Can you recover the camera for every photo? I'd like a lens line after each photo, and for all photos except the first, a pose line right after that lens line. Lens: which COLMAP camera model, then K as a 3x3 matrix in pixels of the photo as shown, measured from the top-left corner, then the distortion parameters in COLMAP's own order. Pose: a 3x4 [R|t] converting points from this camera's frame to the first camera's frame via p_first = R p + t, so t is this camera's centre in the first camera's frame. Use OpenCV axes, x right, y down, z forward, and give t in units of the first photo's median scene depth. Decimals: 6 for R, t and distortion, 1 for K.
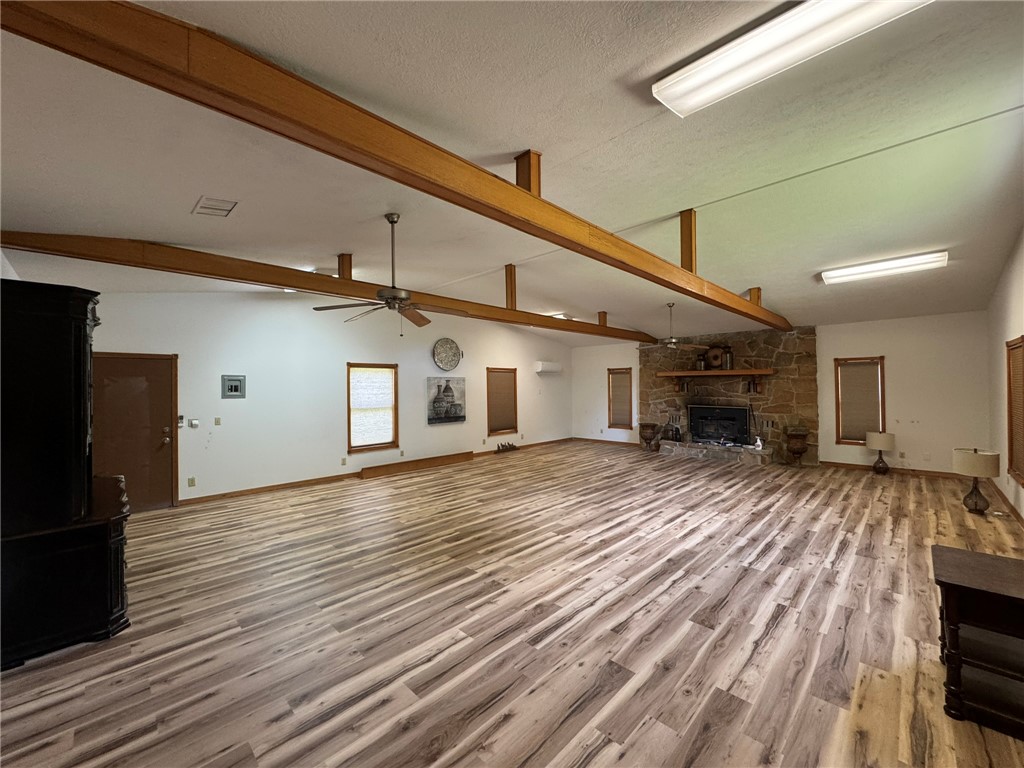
lens RADIAL K [[410.9, 0, 511.2], [0, 410.9, 385.5], [0, 0, 1]] dist [-0.001025, 0.000244]
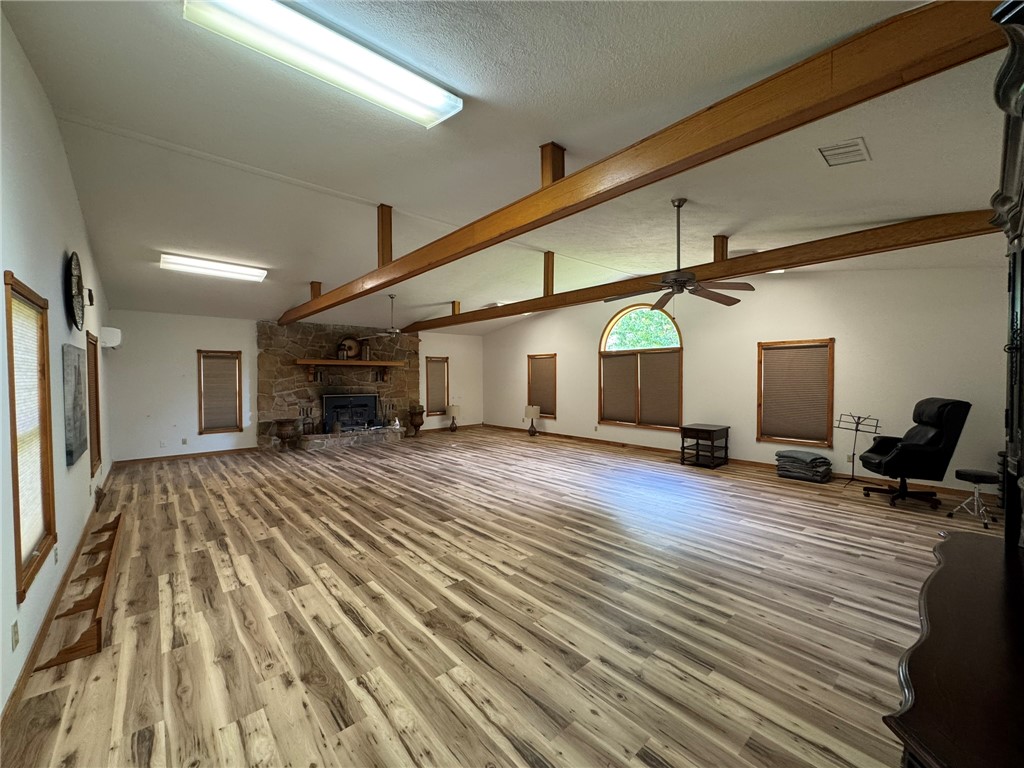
lens RADIAL K [[410.9, 0, 511.5], [0, 410.9, 382.4], [0, 0, 1]] dist [-0.001025, 0.000244]
pose [[0.068500, -0.005398, 0.997636, -0.830964], [0.000924, 0.999985, 0.005347, 0.021874], [-0.997651, 0.000555, 0.068504, 0.831255]]
